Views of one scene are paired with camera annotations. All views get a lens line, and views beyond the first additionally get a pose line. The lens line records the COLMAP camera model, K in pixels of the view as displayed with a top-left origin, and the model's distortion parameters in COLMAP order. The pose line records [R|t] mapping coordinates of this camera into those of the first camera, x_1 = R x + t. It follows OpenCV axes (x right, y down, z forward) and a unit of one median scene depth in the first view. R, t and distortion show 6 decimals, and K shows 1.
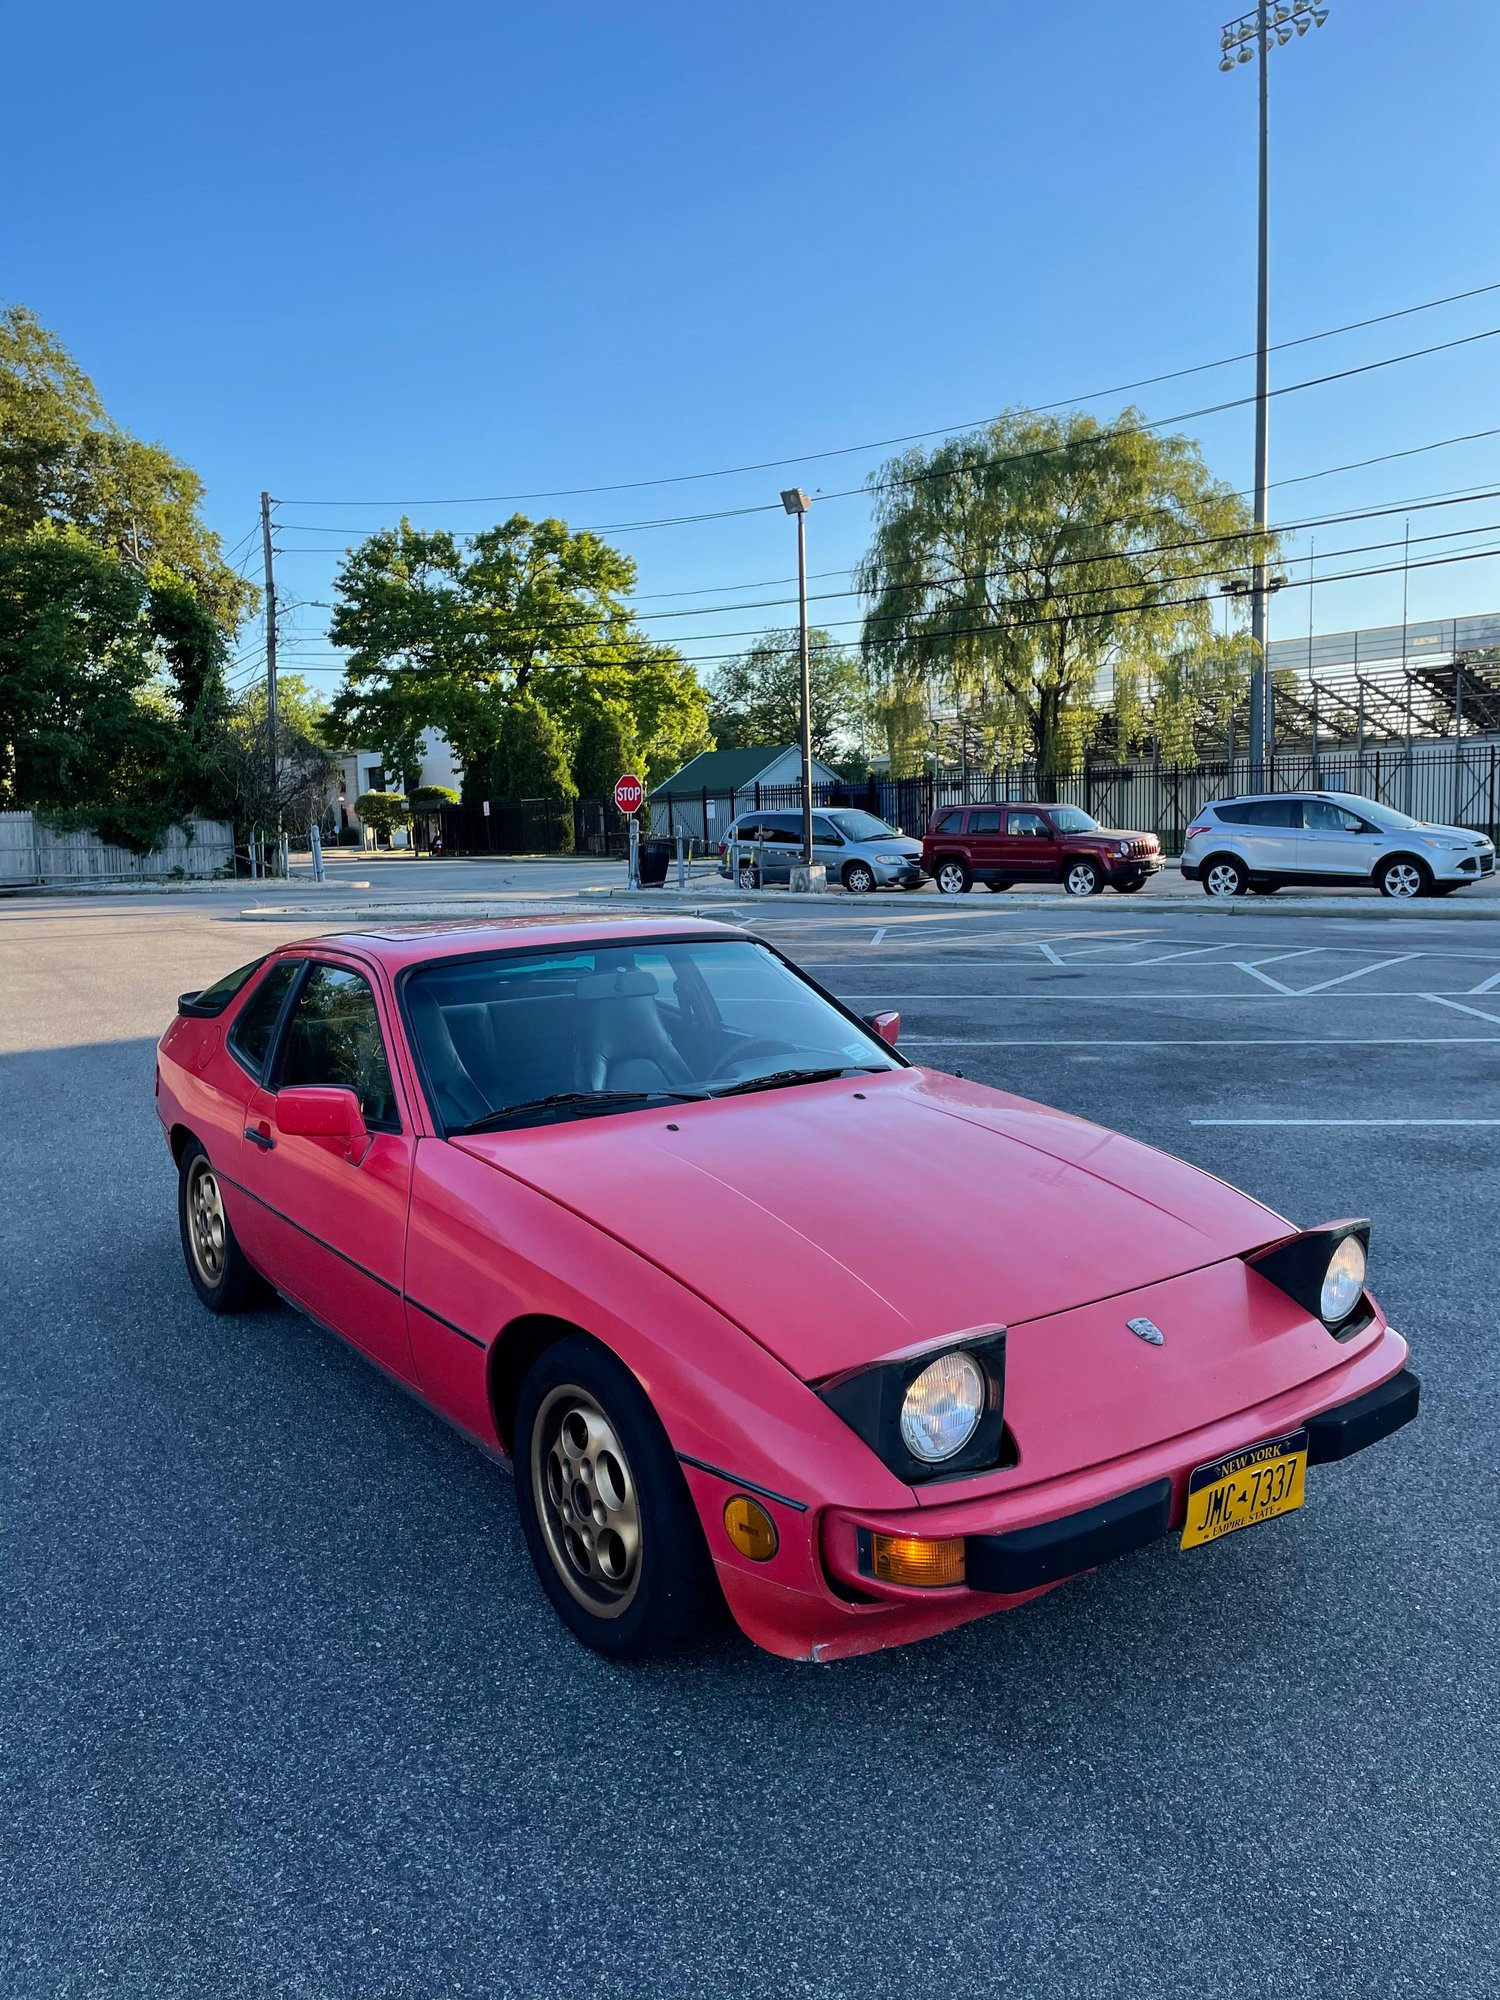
lens RADIAL K [[1530.8, 0, 751.7], [0, 1530.8, 998.6], [0, 0, 1]] dist [0.094631, -0.117910]
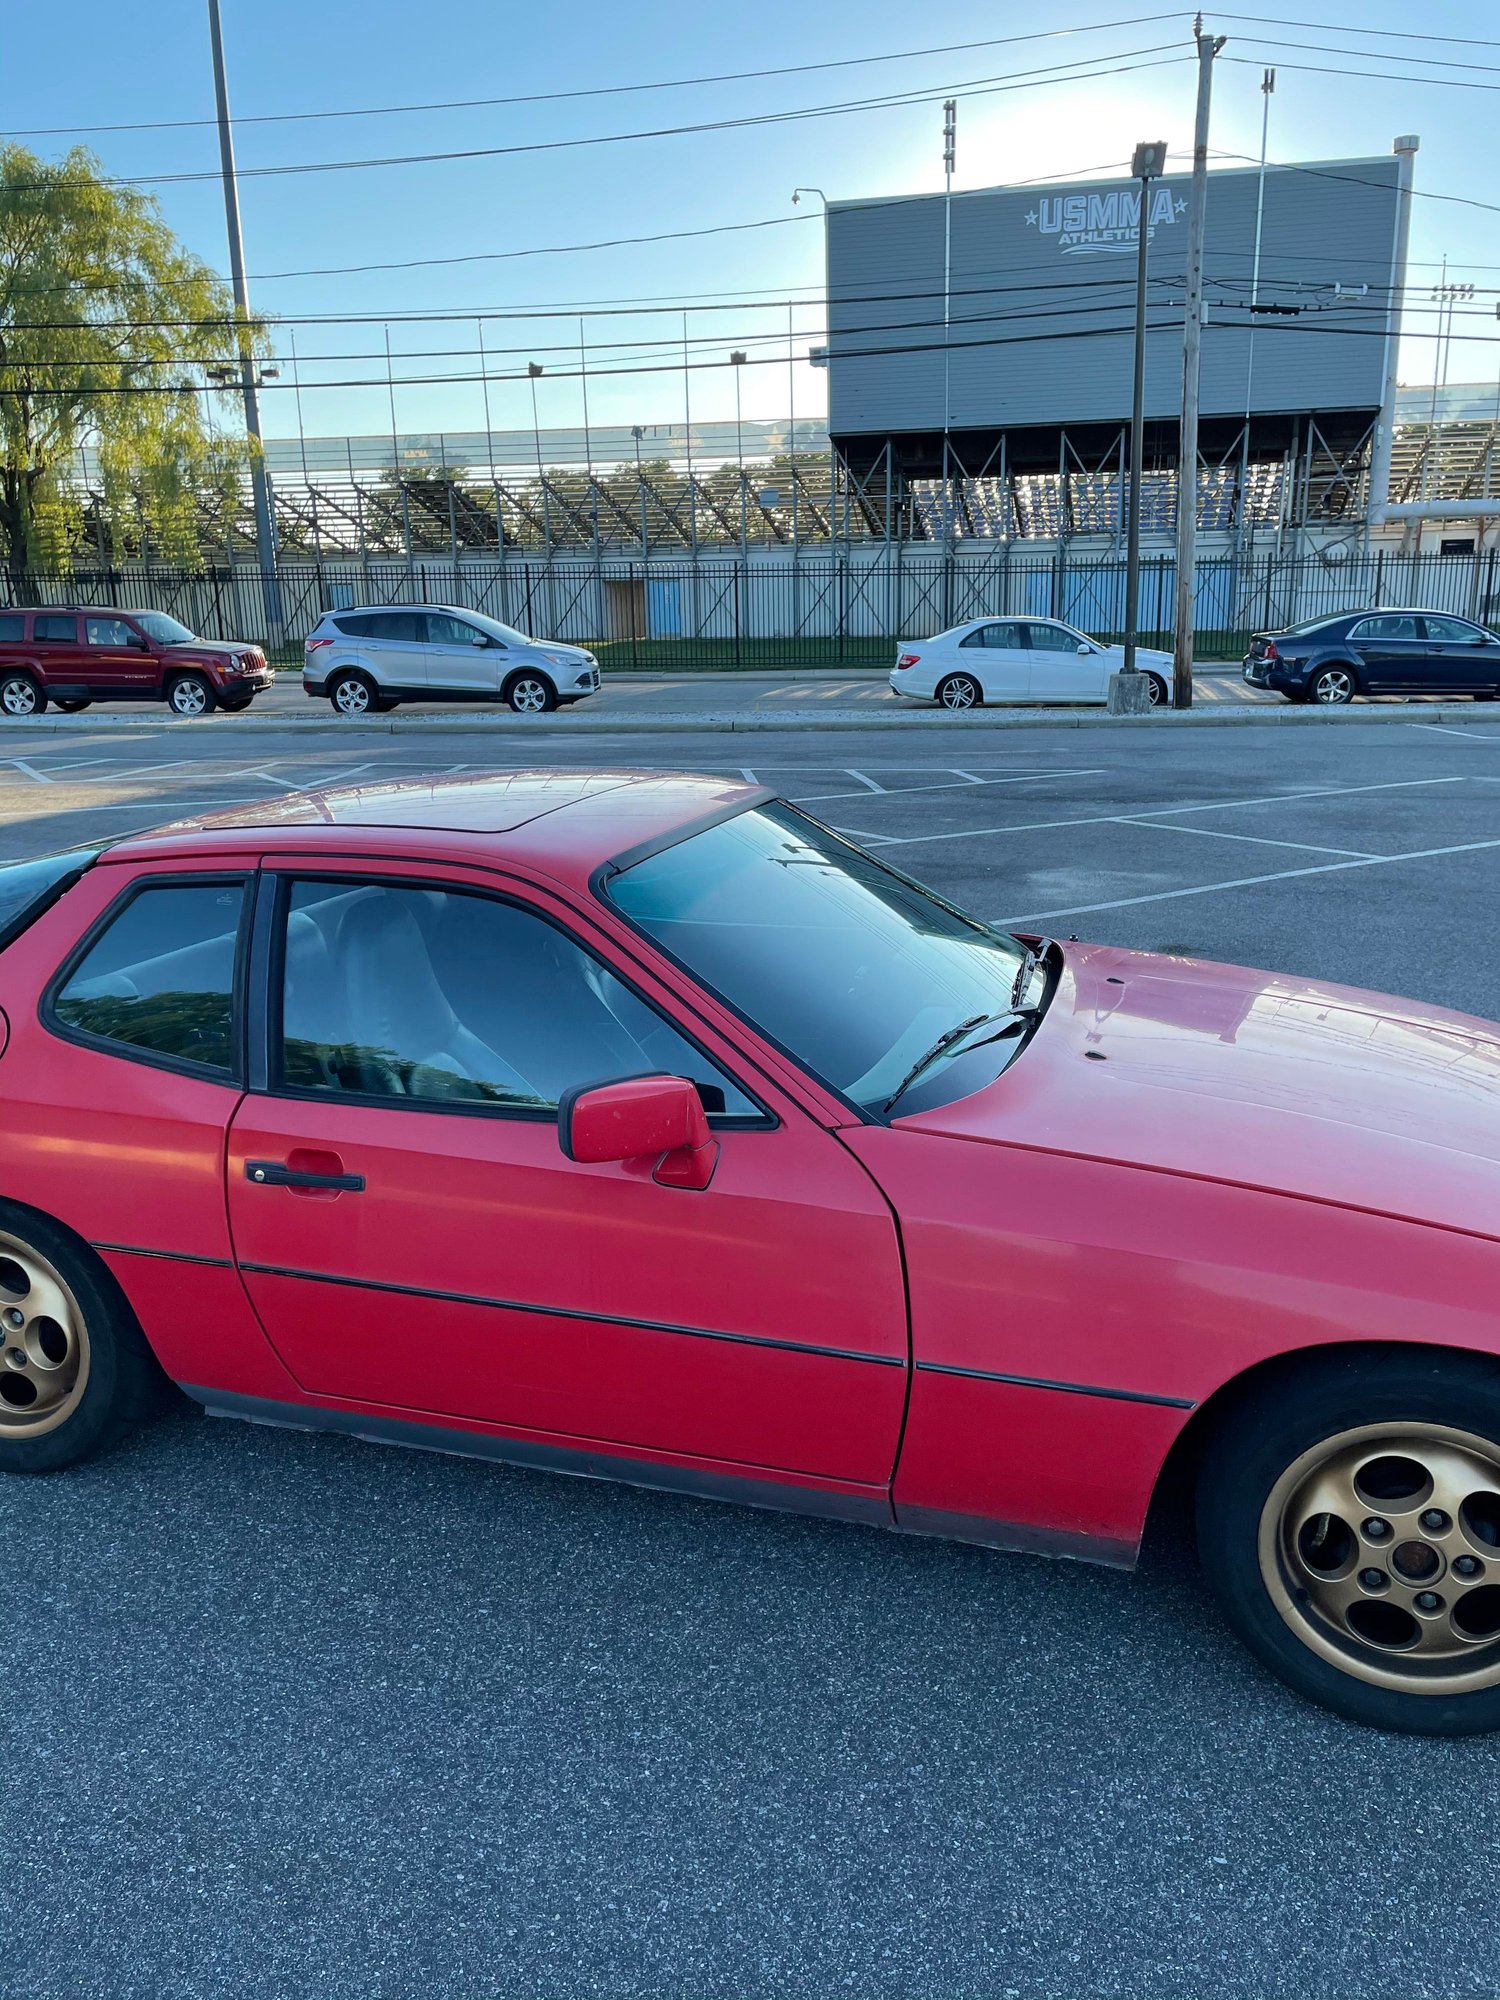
lens RADIAL K [[1530.8, 0, 755.0], [0, 1530.8, 986.8], [0, 0, 1]] dist [0.094631, -0.117910]
pose [[0.775712, -0.132004, 0.617127, -0.106165], [0.063900, 0.989283, 0.131287, -0.008247], [-0.627843, -0.062407, 0.775834, 0.087265]]
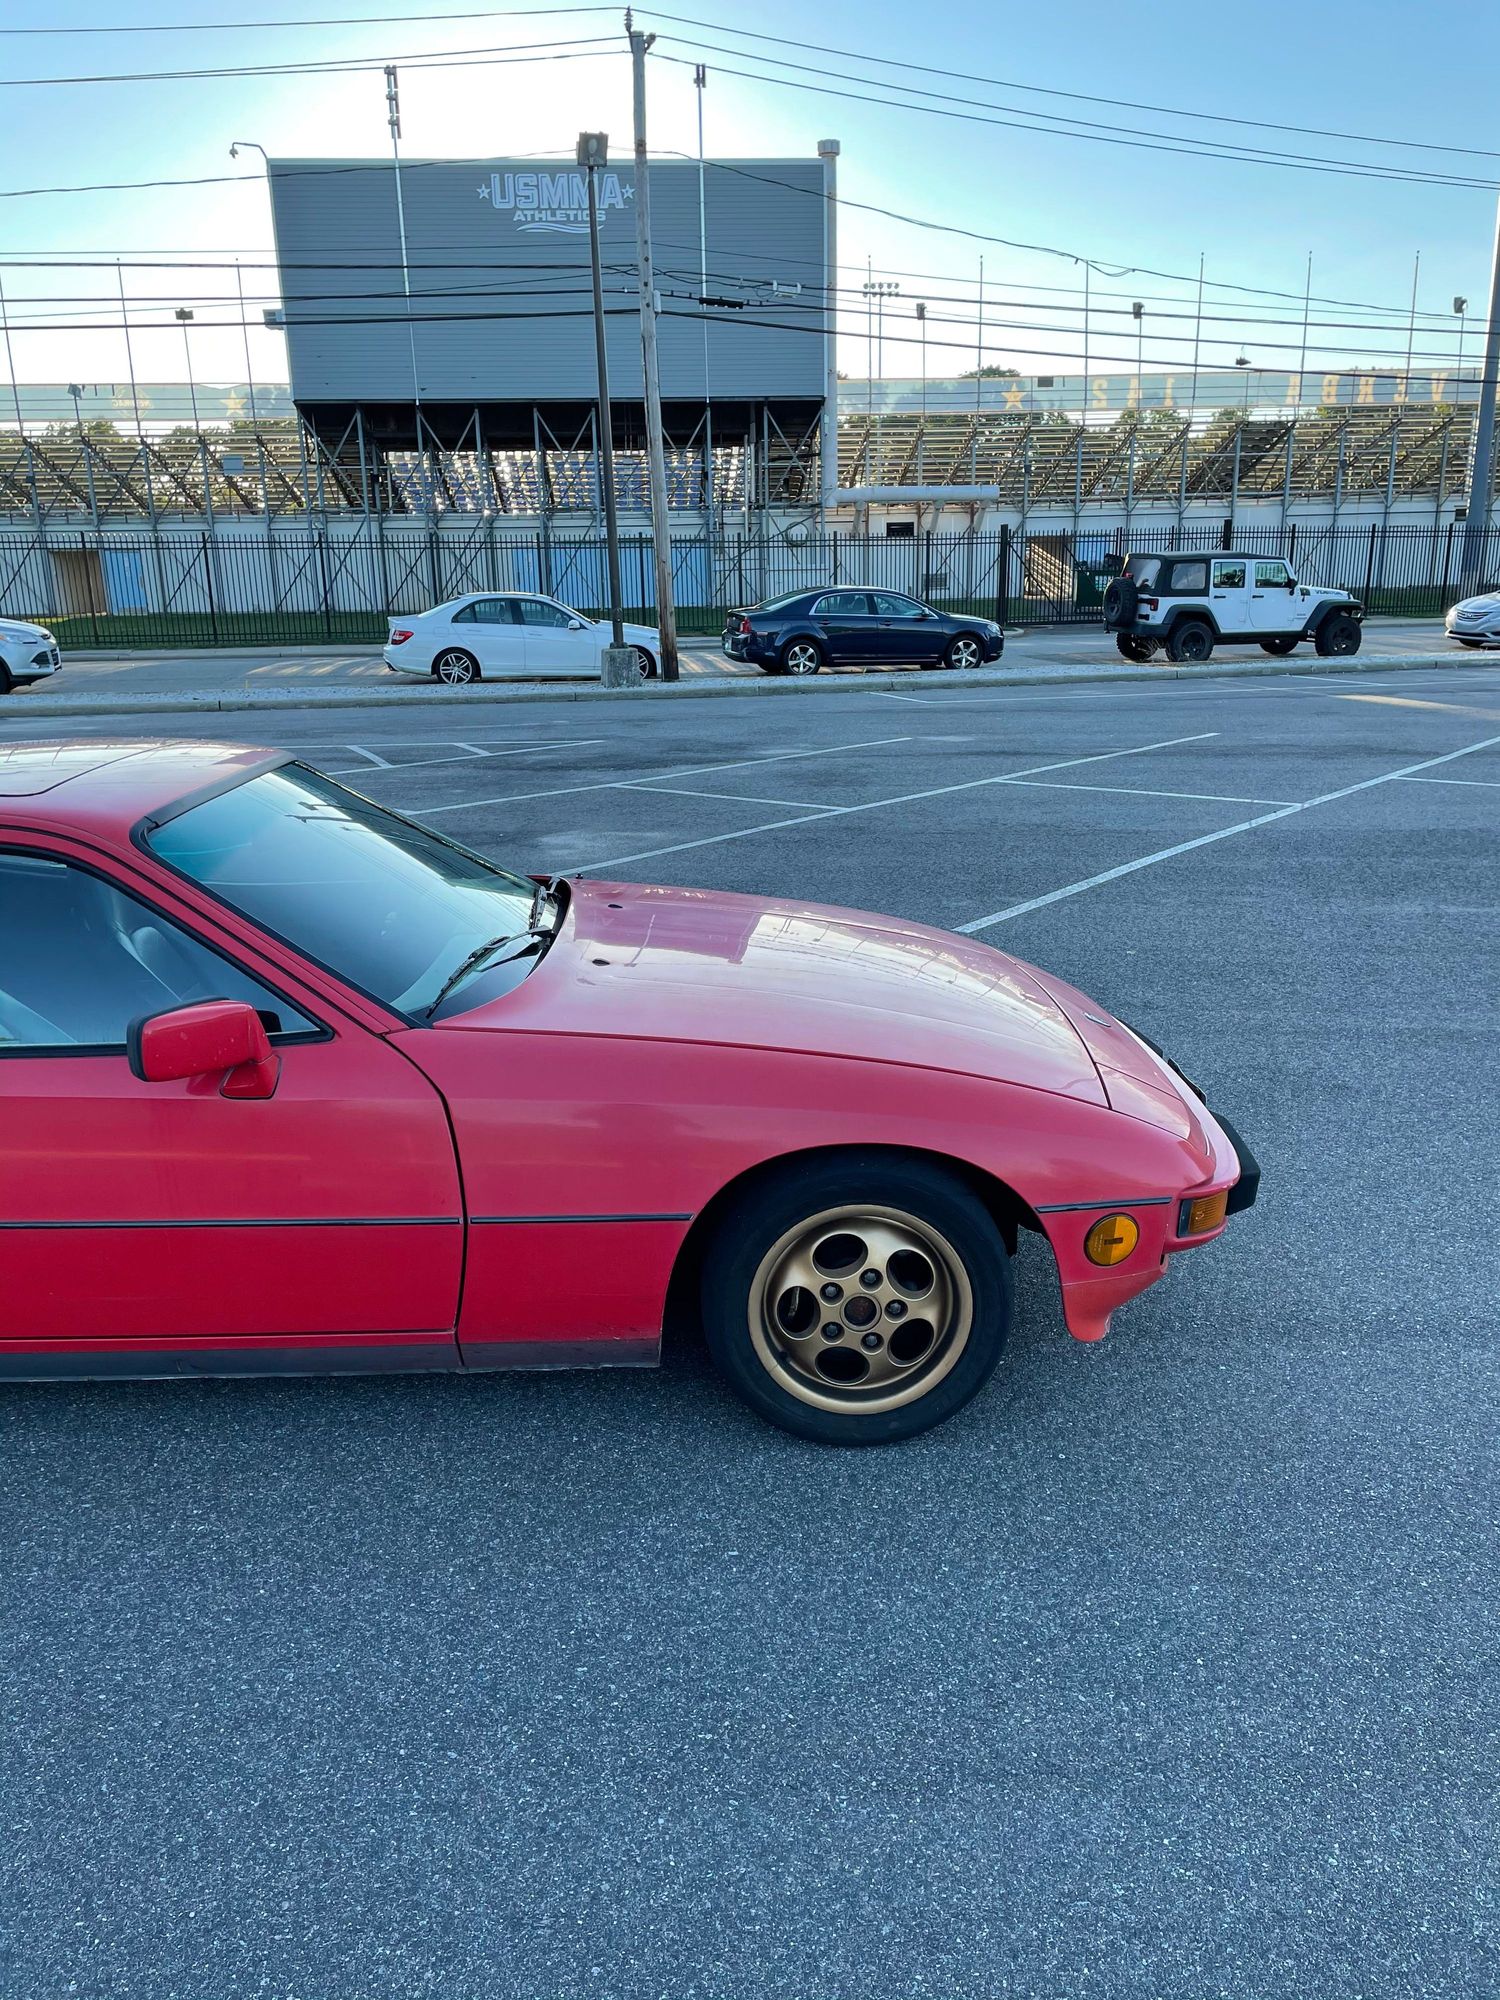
lens RADIAL K [[1530.8, 0, 756.8], [0, 1530.8, 983.8], [0, 0, 1]] dist [0.094631, -0.117910]
pose [[0.538388, -0.195279, 0.819759, -0.118968], [0.097843, 0.980686, 0.169354, -0.006745], [-0.836998, -0.010971, 0.547096, 0.075644]]
